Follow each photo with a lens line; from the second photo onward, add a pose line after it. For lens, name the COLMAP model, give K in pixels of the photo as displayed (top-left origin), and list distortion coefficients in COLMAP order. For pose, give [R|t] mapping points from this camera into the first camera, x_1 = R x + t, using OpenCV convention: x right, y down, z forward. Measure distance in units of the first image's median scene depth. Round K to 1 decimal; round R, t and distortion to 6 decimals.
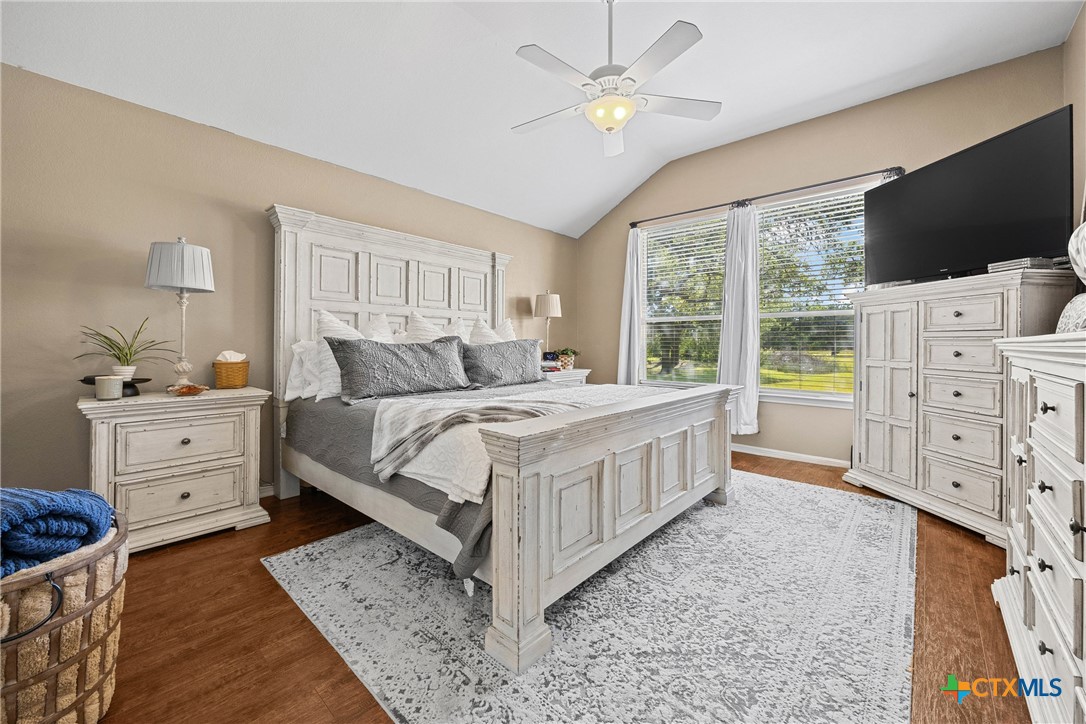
lens RADIAL K [[420.8, 0, 545.0], [0, 420.8, 341.3], [0, 0, 1]] dist [-0.000801, -0.000340]
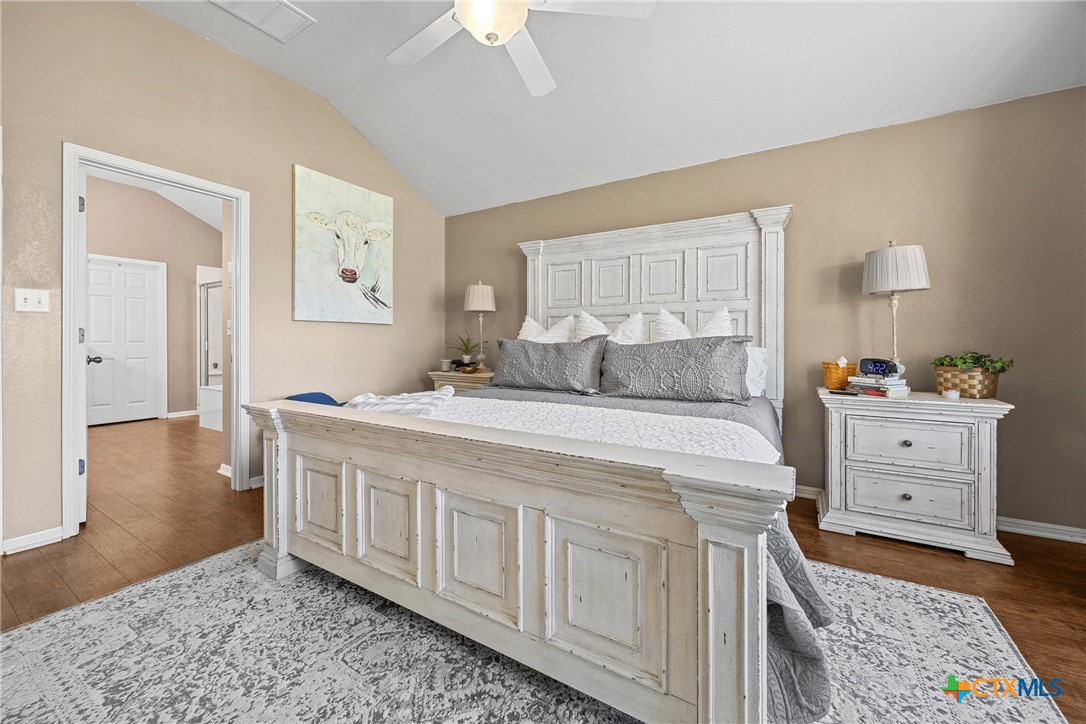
lens RADIAL K [[420.8, 0, 545.0], [0, 420.8, 341.3], [0, 0, 1]] dist [-0.000801, -0.000340]
pose [[0.185370, -0.006650, -0.982646, 0.943338], [0.002626, 0.999977, -0.006272, 0.010915], [0.982665, -0.001418, 0.185384, 1.039499]]
